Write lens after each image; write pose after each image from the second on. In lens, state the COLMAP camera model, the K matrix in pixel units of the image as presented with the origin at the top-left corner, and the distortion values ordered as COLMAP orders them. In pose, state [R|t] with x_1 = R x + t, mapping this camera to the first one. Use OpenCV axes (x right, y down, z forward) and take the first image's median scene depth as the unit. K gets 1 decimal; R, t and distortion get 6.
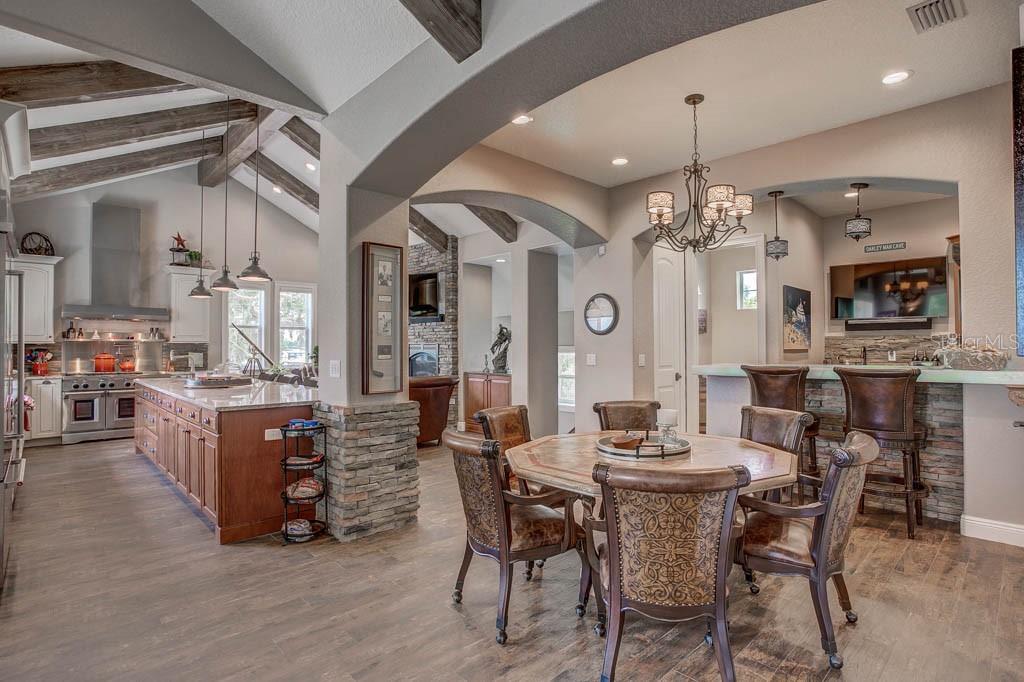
lens RADIAL K [[504.6, 0, 518.2], [0, 504.6, 337.4], [0, 0, 1]] dist [-0.076101, 0.033745]
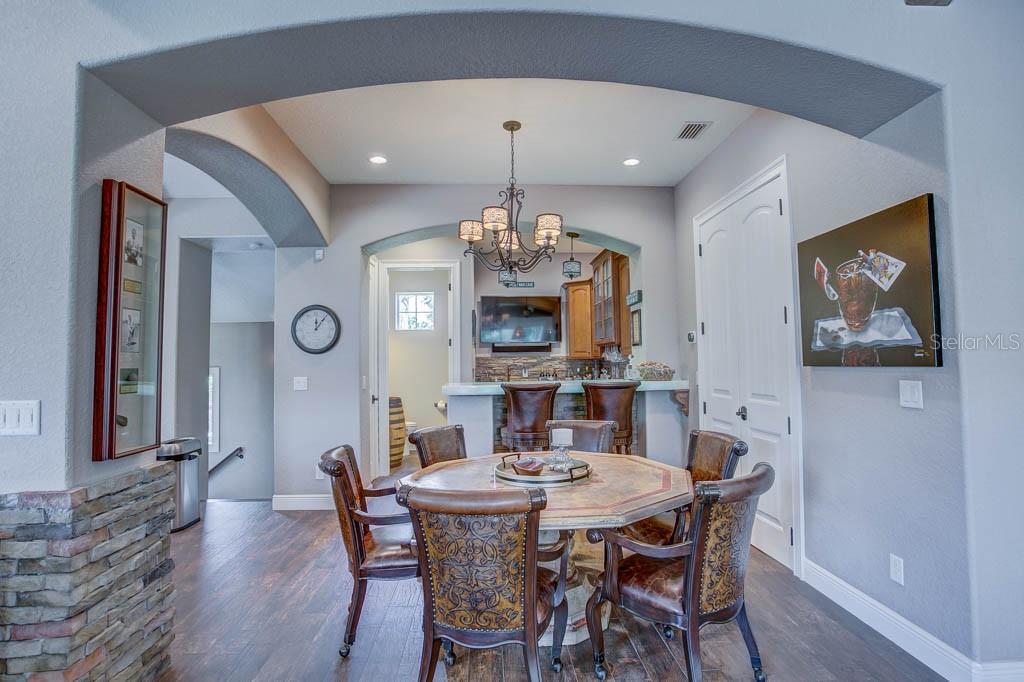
lens RADIAL K [[512.5, 0, 517.3], [0, 512.5, 336.9], [0, 0, 1]] dist [-0.063714, 0.027925]
pose [[0.652099, 0.033837, 0.757378, -0.230274], [-0.002634, 0.999099, -0.042368, 0.001580], [-0.758129, 0.025633, 0.651601, 0.169591]]
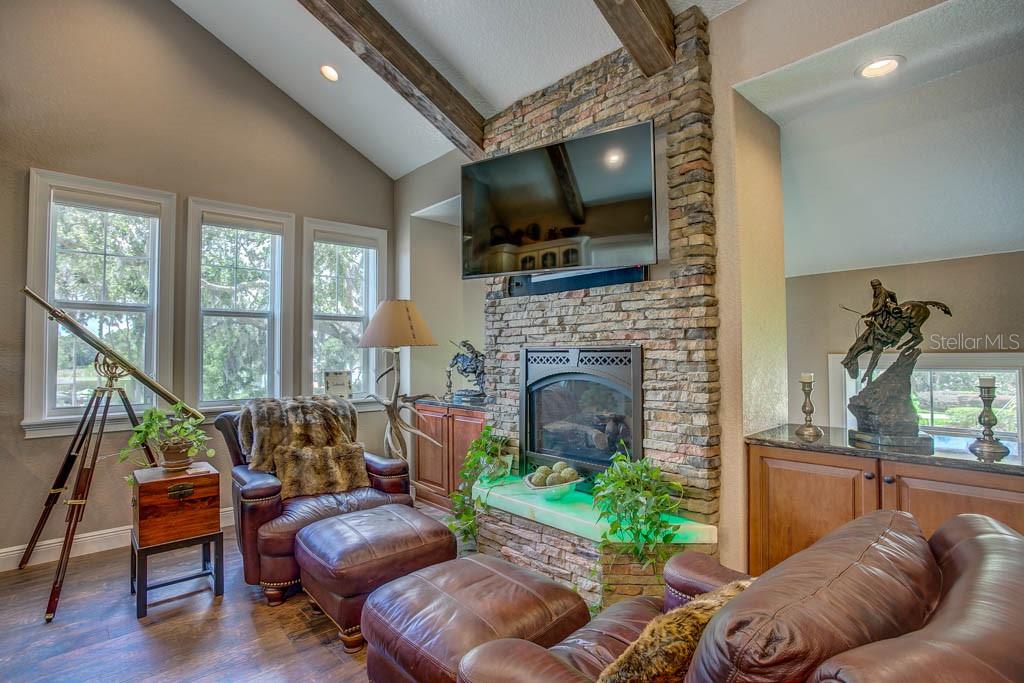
lens RADIAL K [[511.8, 0, 523.9], [0, 511.8, 341.8], [0, 0, 1]] dist [-0.078840, 0.037394]
pose [[0.999737, -0.002973, -0.022727, -0.287561], [0.002915, 0.999992, -0.002578, 0.012440], [0.022734, 0.002511, 0.999738, 0.842533]]
